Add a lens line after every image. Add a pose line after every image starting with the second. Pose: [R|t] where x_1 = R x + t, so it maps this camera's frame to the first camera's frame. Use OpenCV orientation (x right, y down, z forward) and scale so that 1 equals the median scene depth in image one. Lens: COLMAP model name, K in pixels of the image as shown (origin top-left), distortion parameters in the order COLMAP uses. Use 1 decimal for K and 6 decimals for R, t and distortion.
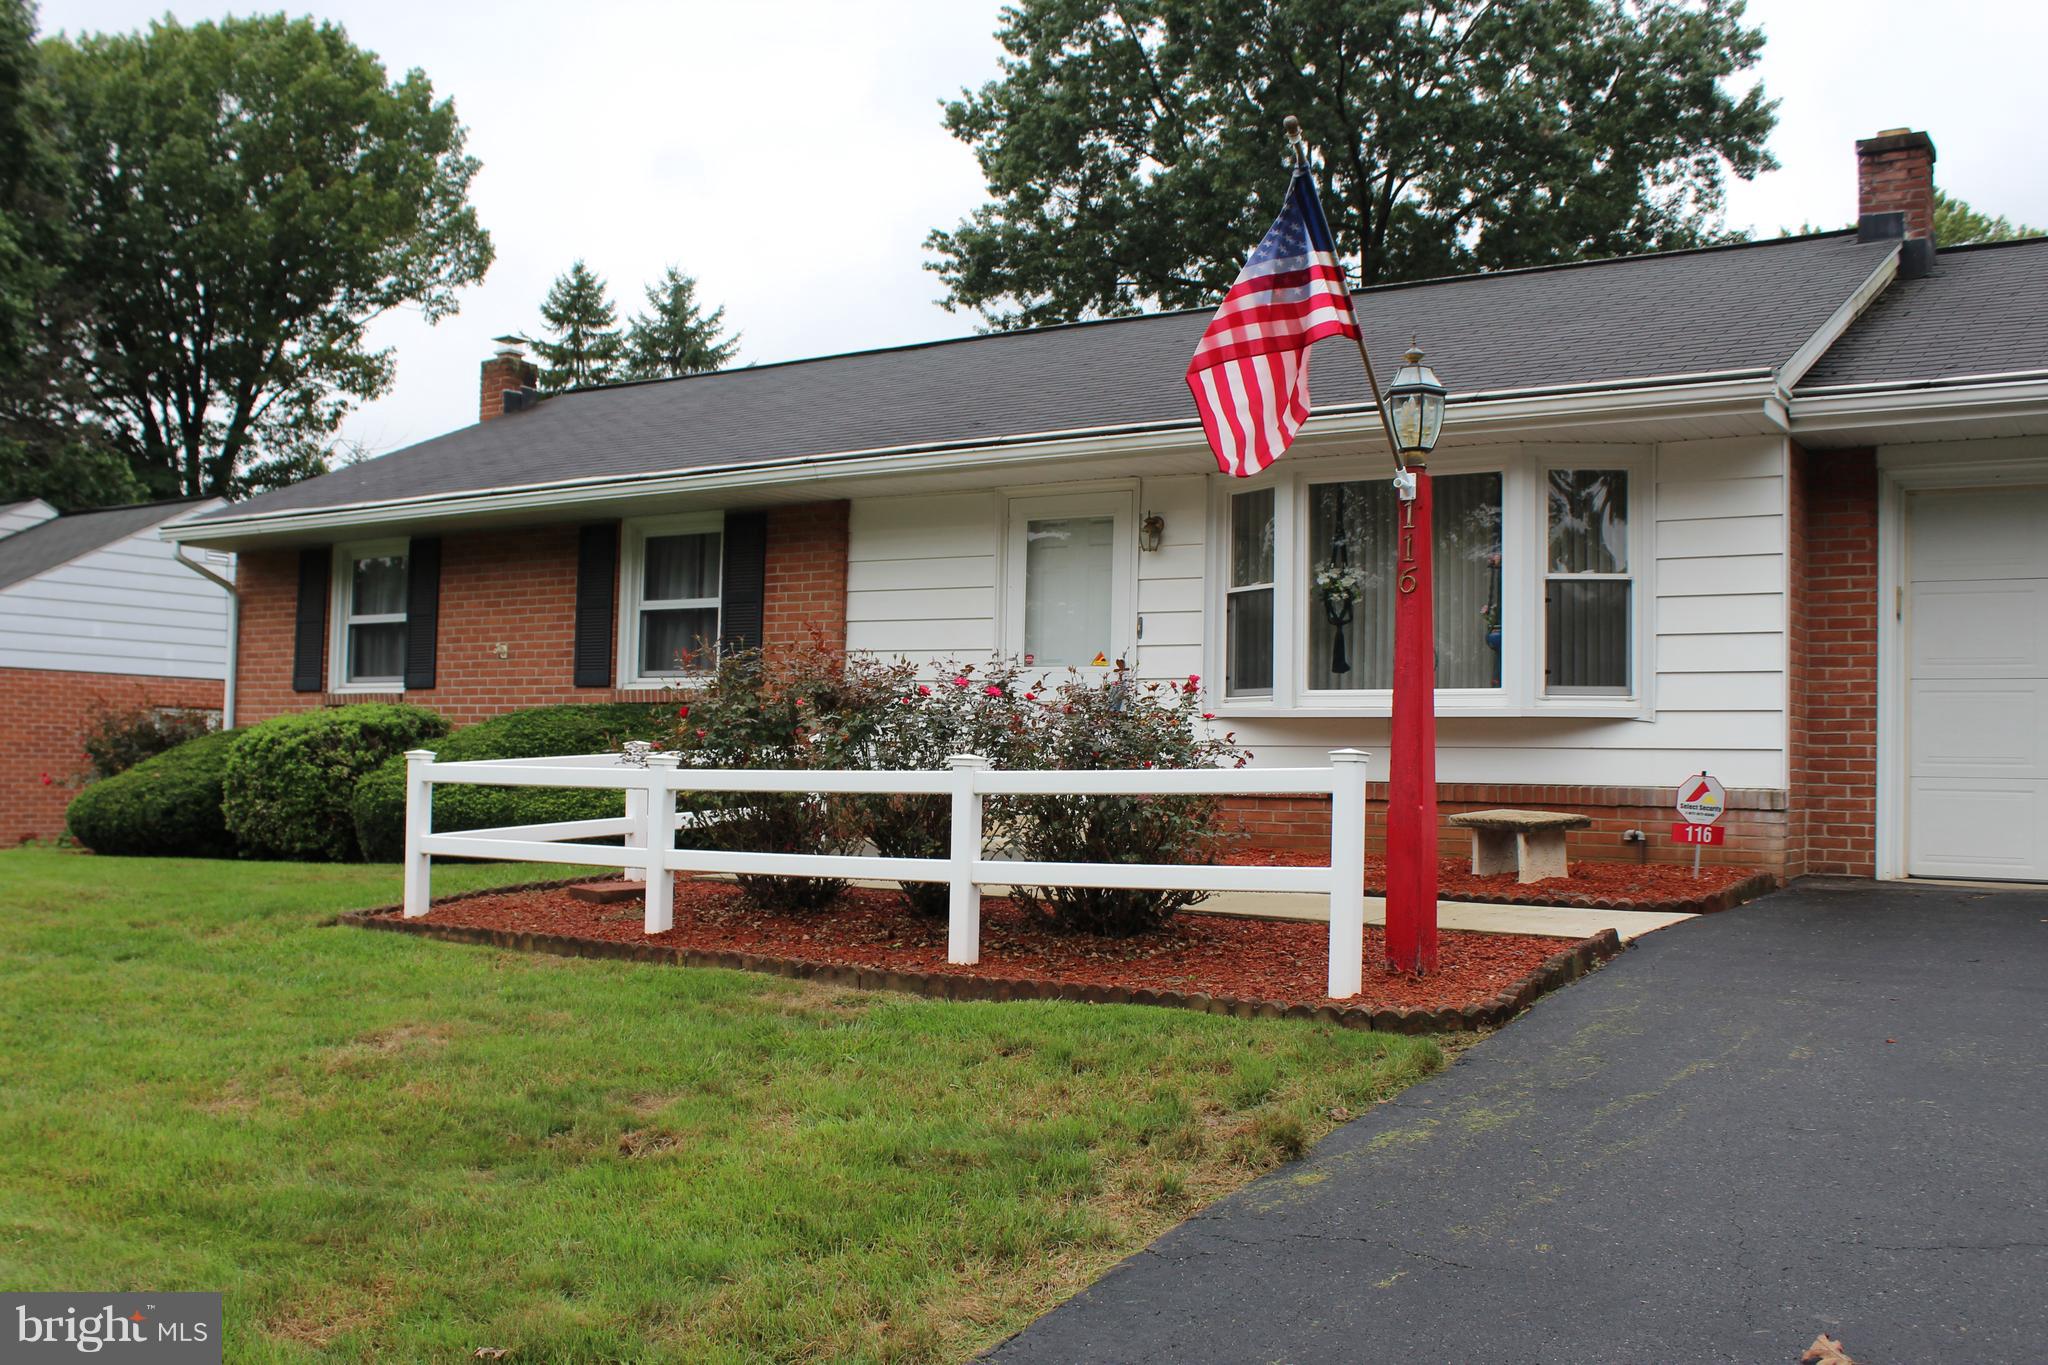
lens RADIAL K [[1969.1, 0, 962.8], [0, 1969.1, 721.2], [0, 0, 1]] dist [-0.166054, 0.221925]
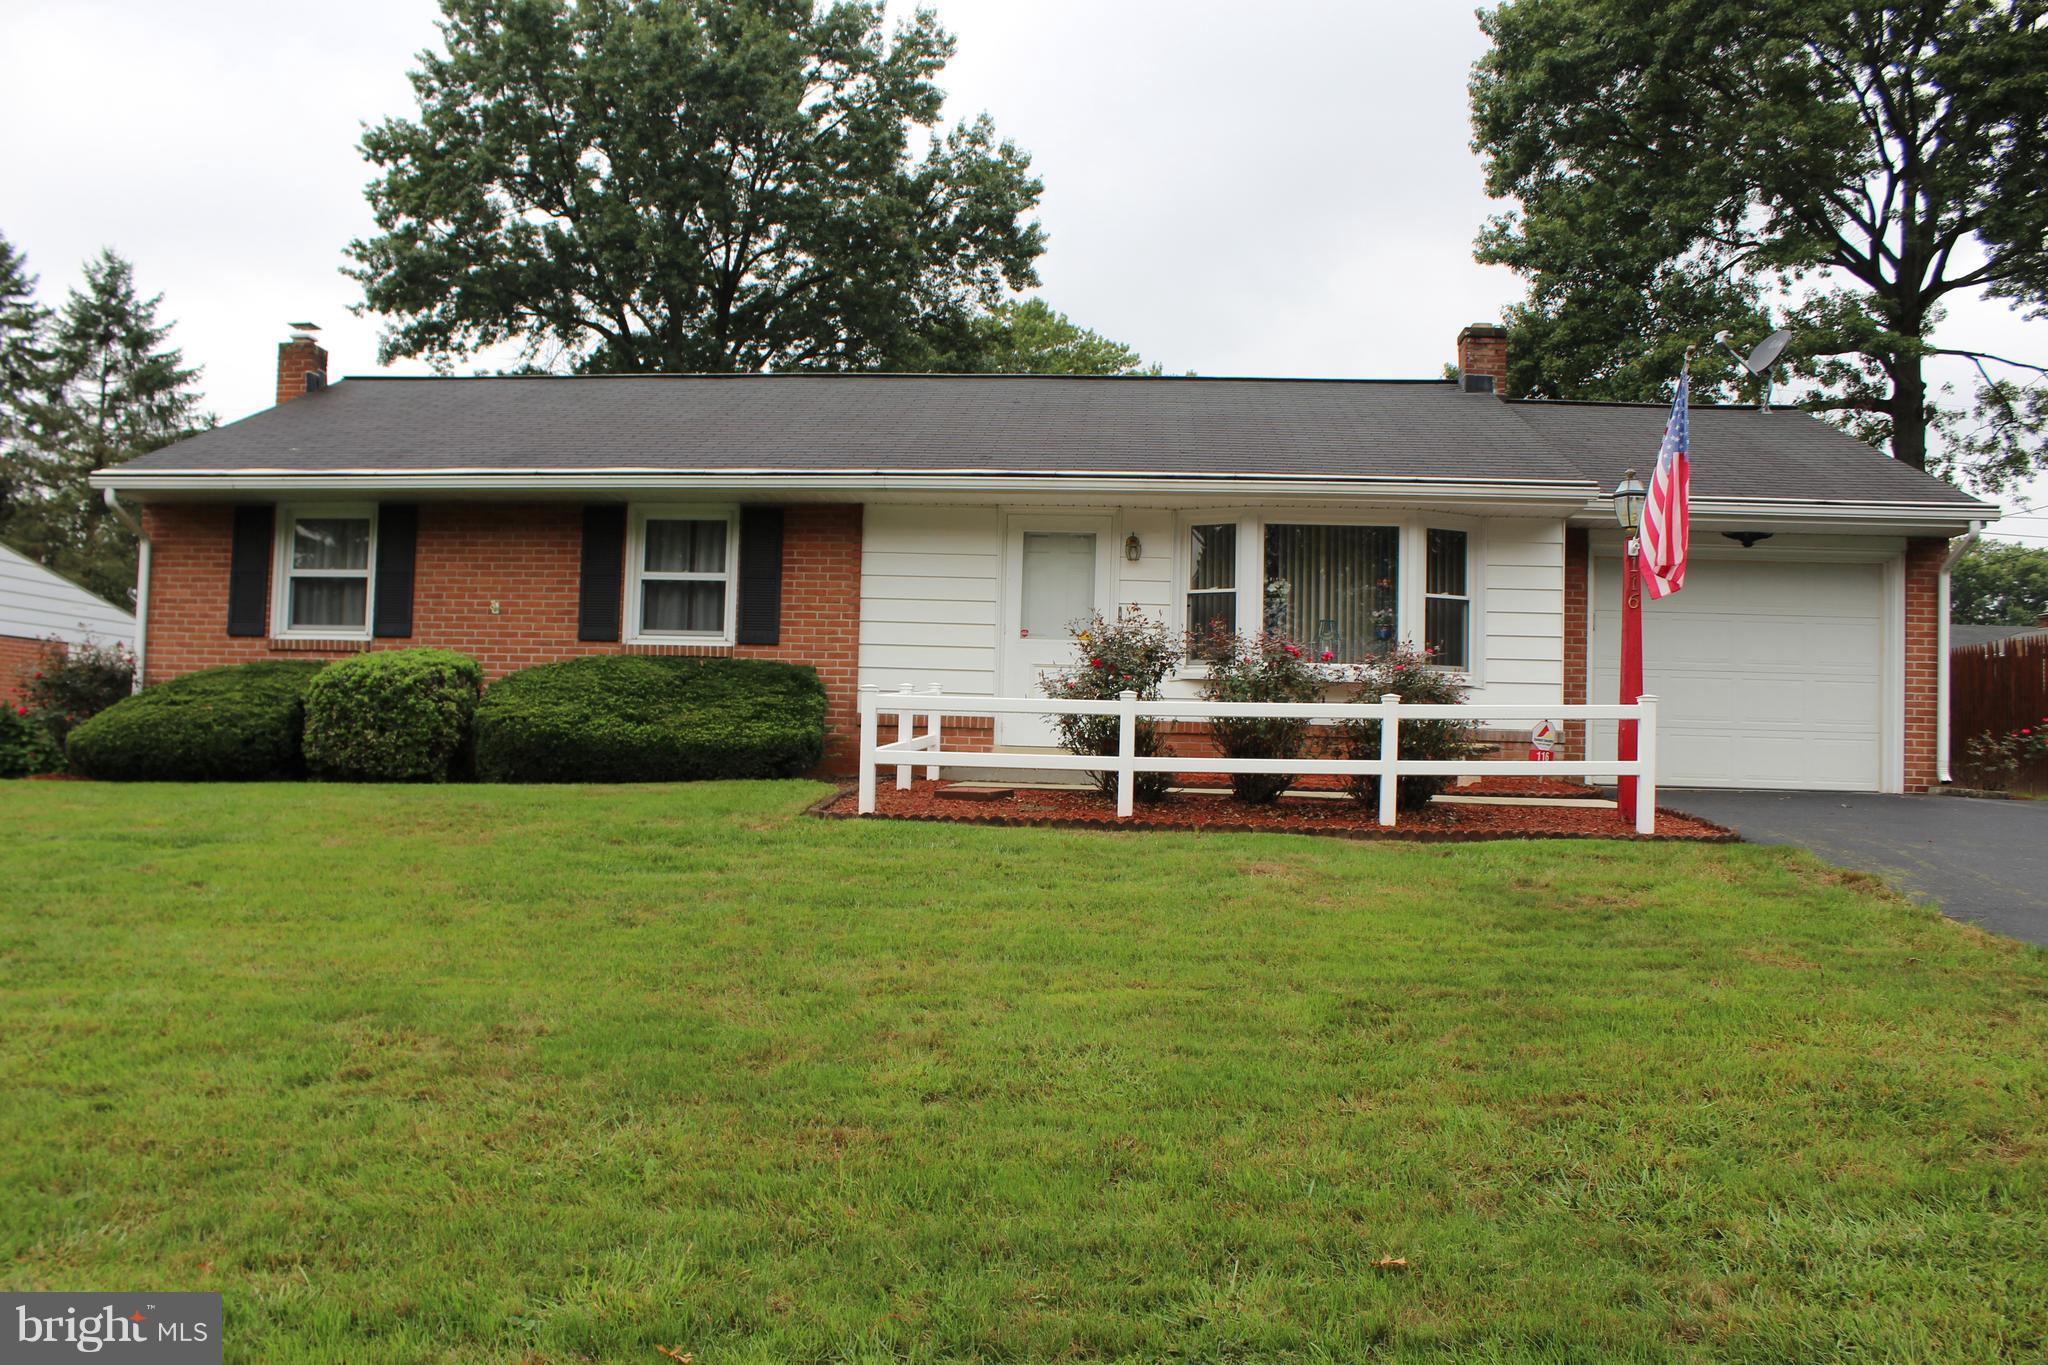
lens RADIAL K [[1705.6, 0, 953.9], [0, 1705.6, 728.9], [0, 0, 1]] dist [-0.162078, 0.120617]
pose [[0.878346, 0.014369, 0.477810, -0.527314], [-0.022674, 0.999675, 0.011617, 0.020637], [-0.477488, -0.021038, 0.878387, -0.016614]]
